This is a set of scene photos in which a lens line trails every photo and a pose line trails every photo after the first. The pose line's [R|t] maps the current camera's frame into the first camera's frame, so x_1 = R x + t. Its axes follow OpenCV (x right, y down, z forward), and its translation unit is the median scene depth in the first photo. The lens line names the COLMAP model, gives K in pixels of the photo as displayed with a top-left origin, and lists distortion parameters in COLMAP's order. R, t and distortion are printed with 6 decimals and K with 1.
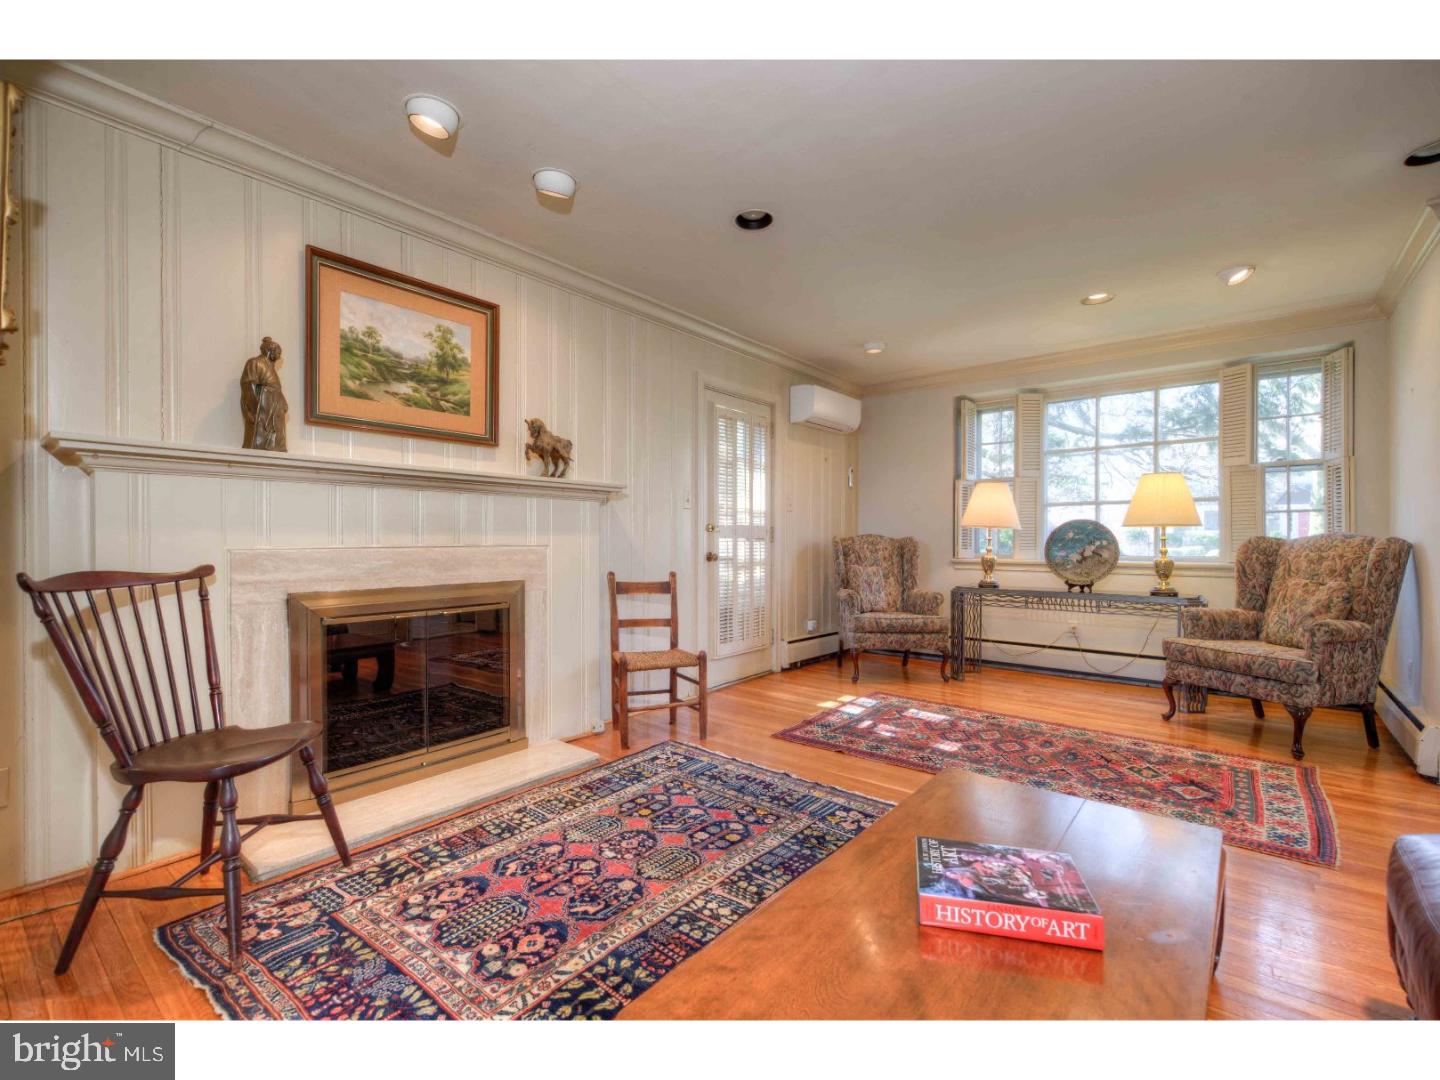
lens RADIAL K [[602.3, 0, 720.0], [0, 602.3, 540.0], [0, 0, 1]] dist [-0.013069, -0.000031]
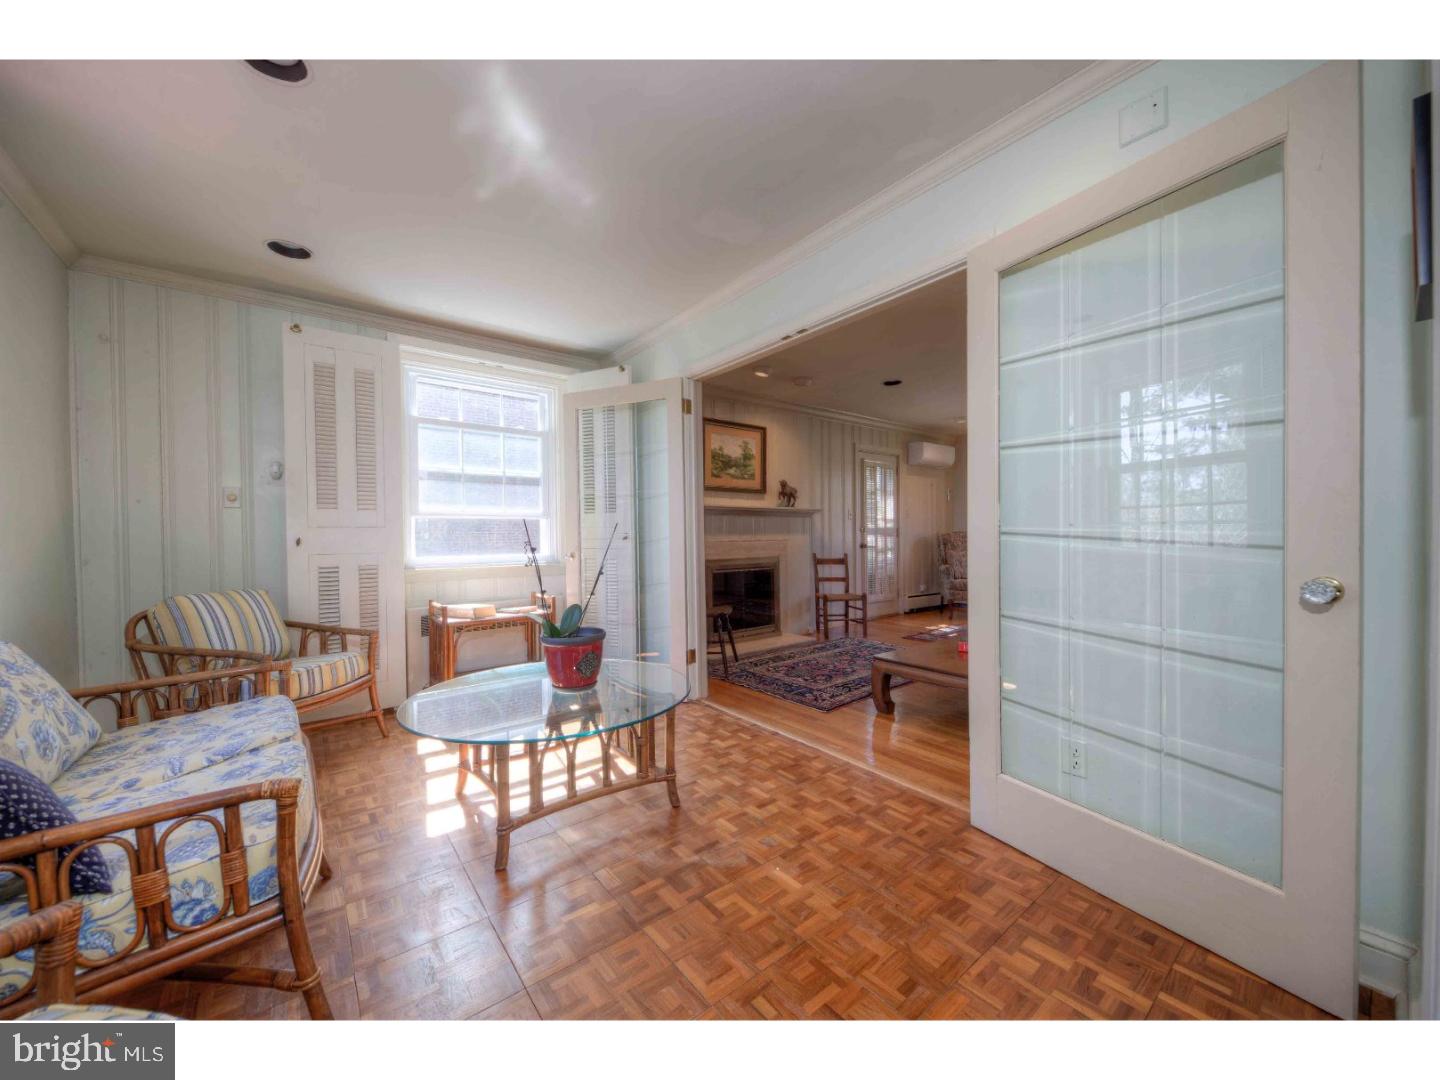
lens RADIAL K [[569.7, 0, 710.4], [0, 569.7, 538.3], [0, 0, 1]] dist [0.012800, -0.000042]
pose [[0.978775, -0.009148, -0.204735, -0.126446], [0.010256, 0.999938, 0.004352, -0.006491], [0.204682, -0.006359, 0.978808, -0.851387]]
